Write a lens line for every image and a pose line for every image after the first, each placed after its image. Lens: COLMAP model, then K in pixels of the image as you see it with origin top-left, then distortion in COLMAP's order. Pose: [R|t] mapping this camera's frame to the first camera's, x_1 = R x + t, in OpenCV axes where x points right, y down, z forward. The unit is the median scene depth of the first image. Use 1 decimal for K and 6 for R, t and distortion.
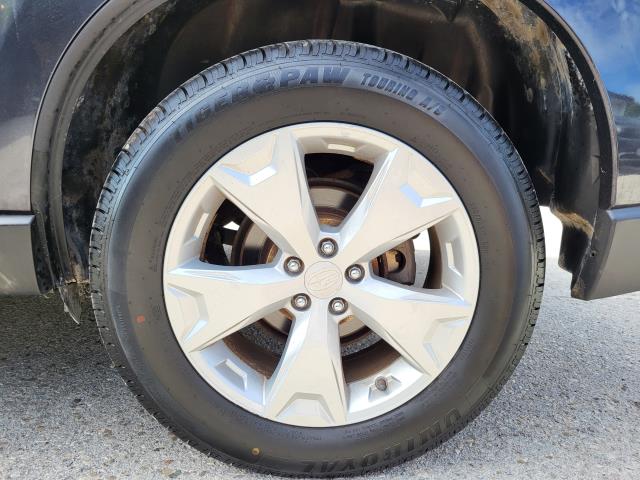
lens RADIAL K [[491.4, 0, 317.9], [0, 491.4, 260.6], [0, 0, 1]] dist [0.049866, -0.016271]
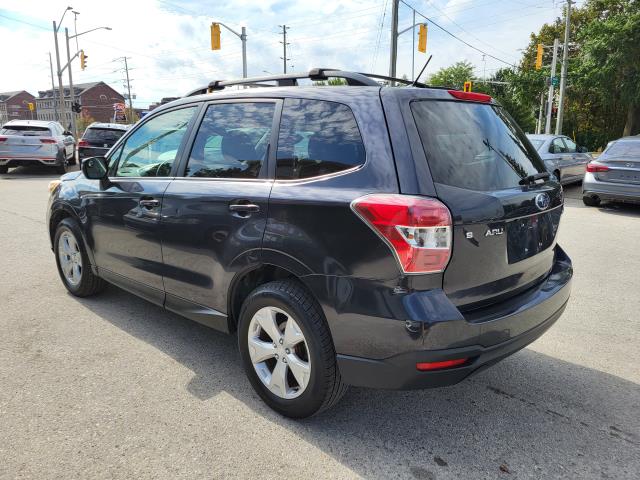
lens RADIAL K [[491.4, 0, 324.4], [0, 491.4, 235.5], [0, 0, 1]] dist [0.049866, -0.016271]
pose [[0.695332, 0.096545, -0.712175, 2.436961], [-0.127987, 0.991731, 0.009483, -0.777691], [0.707201, 0.084555, 0.701938, -1.139175]]
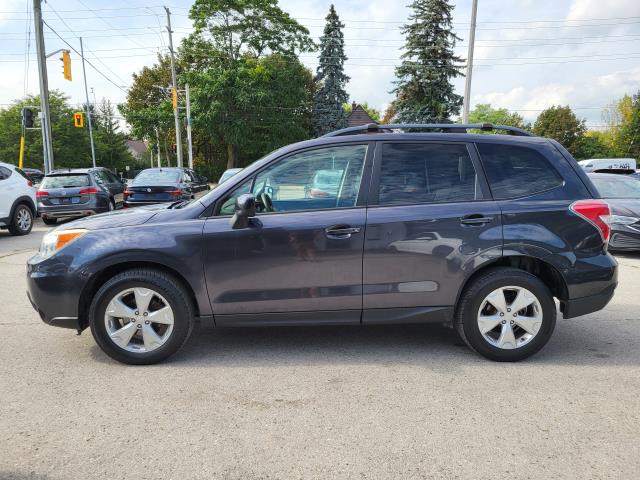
lens RADIAL K [[491.4, 0, 310.7], [0, 491.4, 244.7], [0, 0, 1]] dist [0.049866, -0.016271]
pose [[0.998531, -0.050554, -0.019497, -1.717065], [0.049086, 0.996368, -0.069582, -0.404090], [0.022944, 0.068522, 0.997386, -3.733640]]
